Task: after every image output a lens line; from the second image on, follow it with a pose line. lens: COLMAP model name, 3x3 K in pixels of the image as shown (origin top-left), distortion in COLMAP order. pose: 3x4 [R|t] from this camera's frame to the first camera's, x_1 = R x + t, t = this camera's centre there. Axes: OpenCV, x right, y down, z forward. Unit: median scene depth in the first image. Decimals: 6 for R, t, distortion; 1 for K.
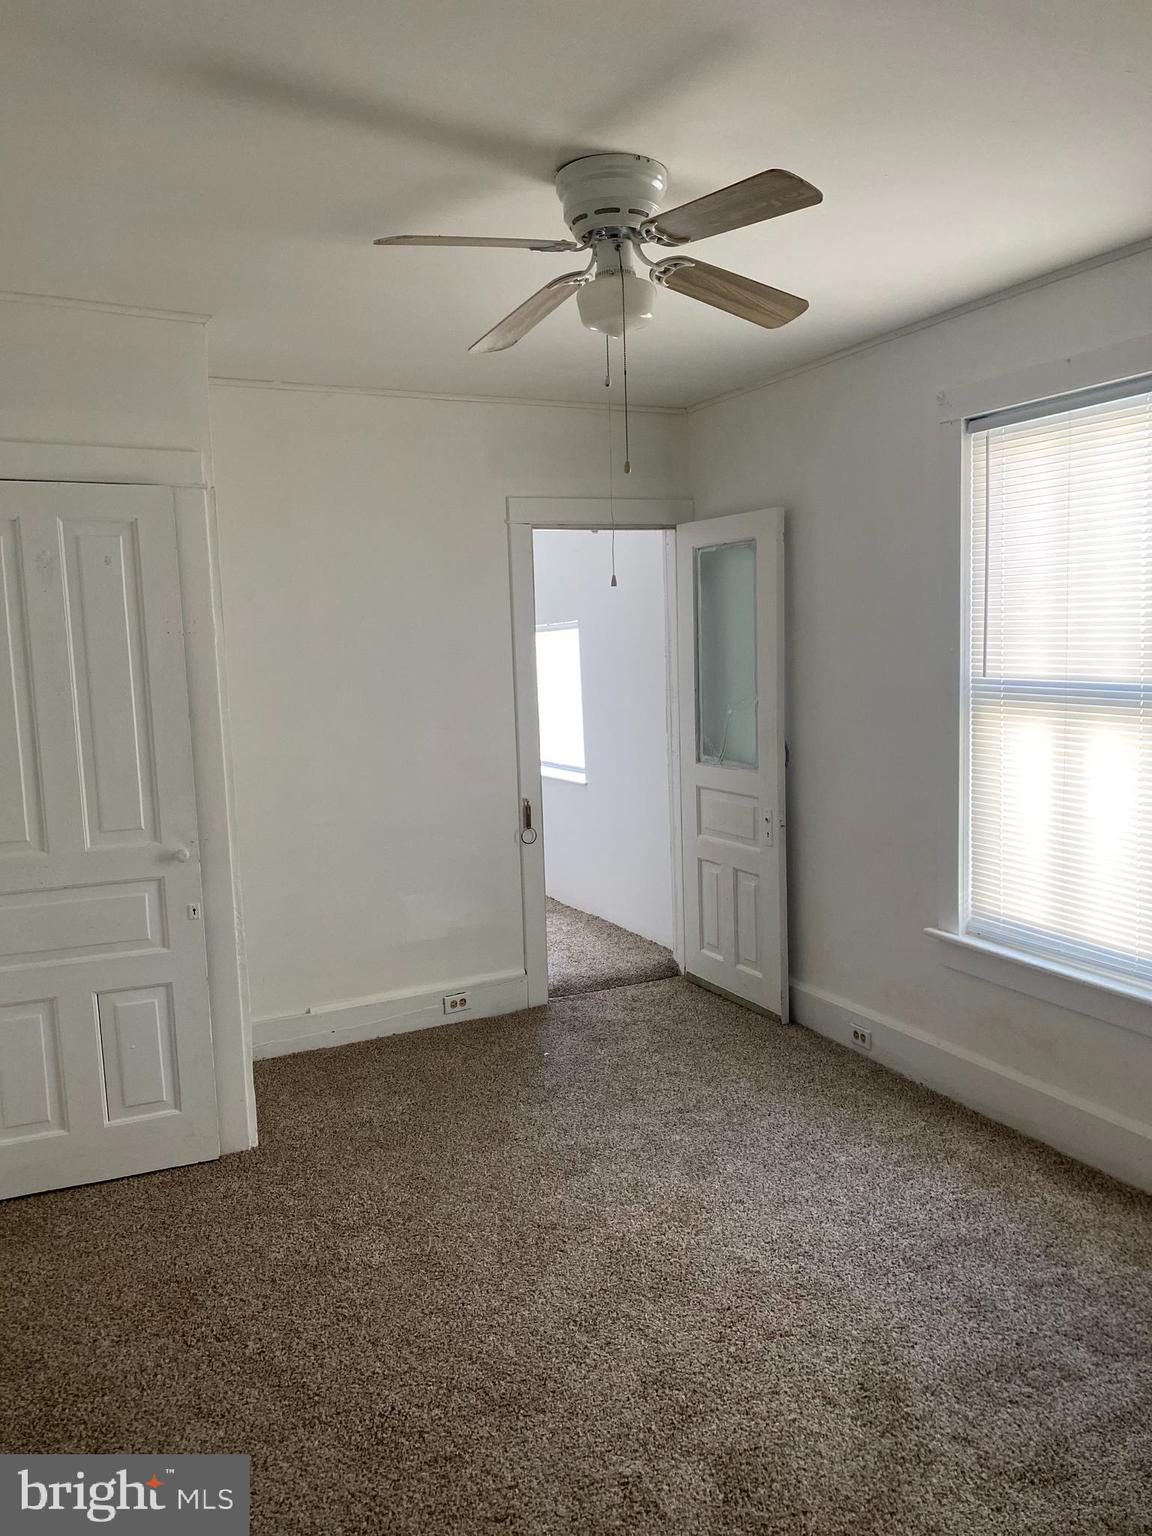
lens RADIAL K [[1174.3, 0, 529.6], [0, 1174.3, 768.2], [0, 0, 1]] dist [0.008119, 0.001064]
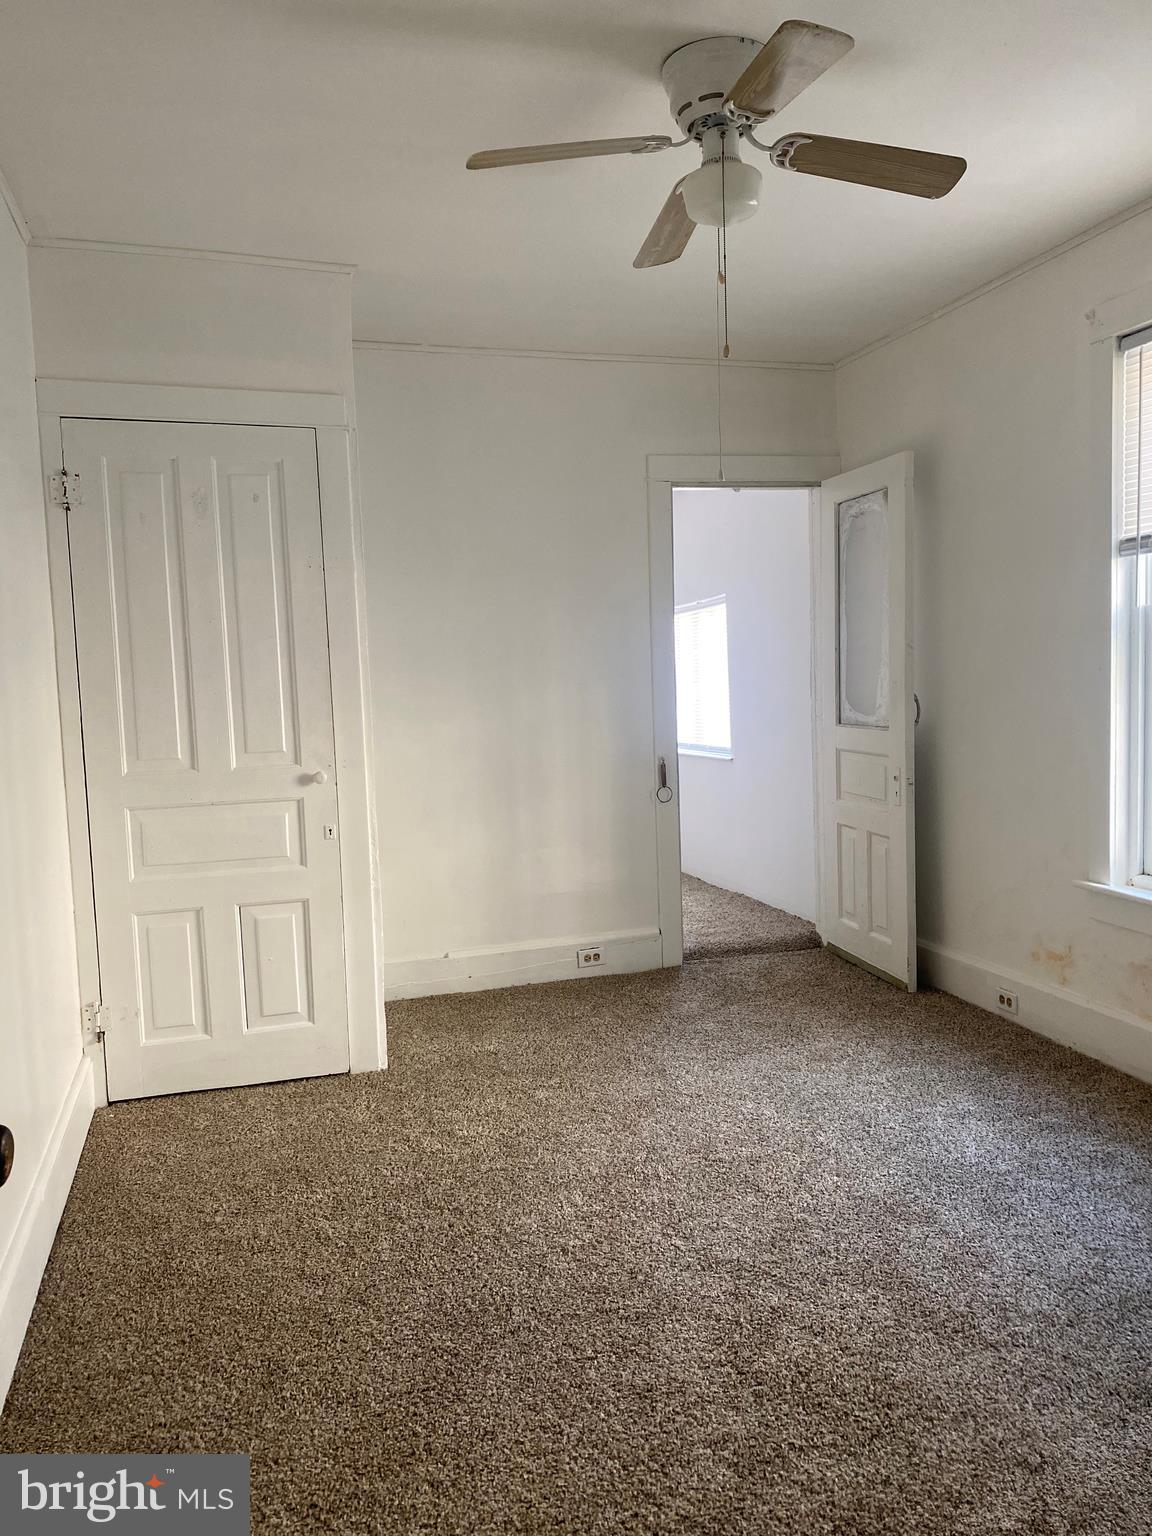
lens RADIAL K [[1157.7, 0, 555.5], [0, 1157.7, 835.4], [0, 0, 1]] dist [0.084057, -0.154423]
pose [[0.987251, 0.016676, -0.158293, 0.071596], [-0.020290, 0.999568, -0.021243, 0.127885], [0.157870, 0.024184, 0.987164, 0.002493]]
